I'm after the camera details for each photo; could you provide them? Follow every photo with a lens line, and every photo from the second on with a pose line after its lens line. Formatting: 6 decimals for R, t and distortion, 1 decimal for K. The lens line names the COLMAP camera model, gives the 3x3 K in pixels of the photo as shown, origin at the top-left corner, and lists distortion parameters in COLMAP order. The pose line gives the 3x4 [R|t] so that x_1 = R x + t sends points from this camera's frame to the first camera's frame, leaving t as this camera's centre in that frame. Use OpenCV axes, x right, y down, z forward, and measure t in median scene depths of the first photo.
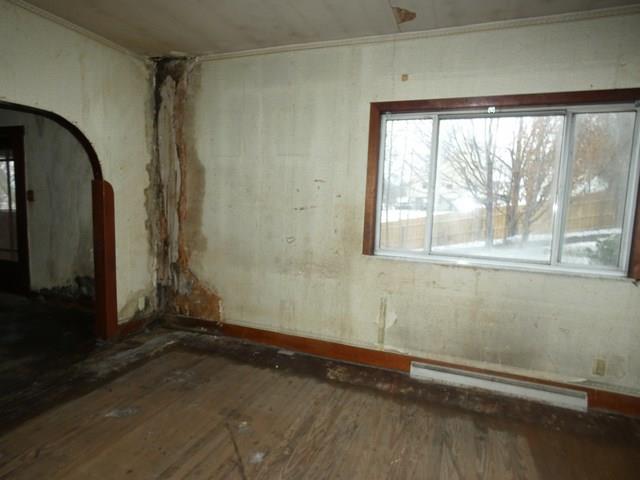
lens RADIAL K [[385.0, 0, 319.7], [0, 385.0, 239.8], [0, 0, 1]] dist [0.001493, -0.002252]
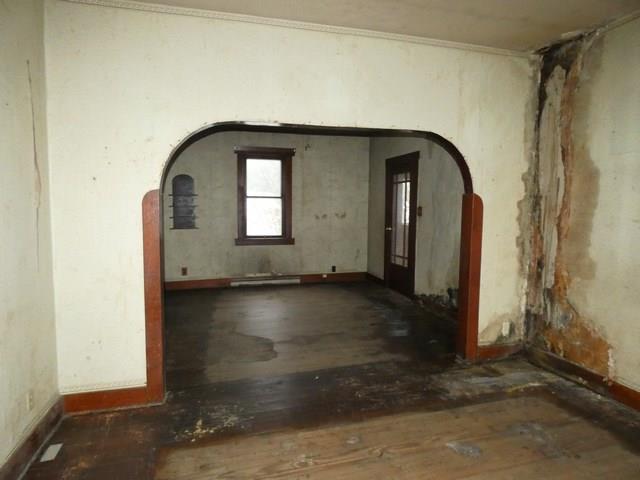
lens RADIAL K [[385.0, 0, 318.4], [0, 385.0, 241.4], [0, 0, 1]] dist [0.001493, -0.002252]
pose [[0.588302, 0.046091, -0.807327, -0.003835], [-0.072065, 0.997390, 0.004428, -0.010342], [0.805424, 0.055575, 0.590088, 0.109916]]
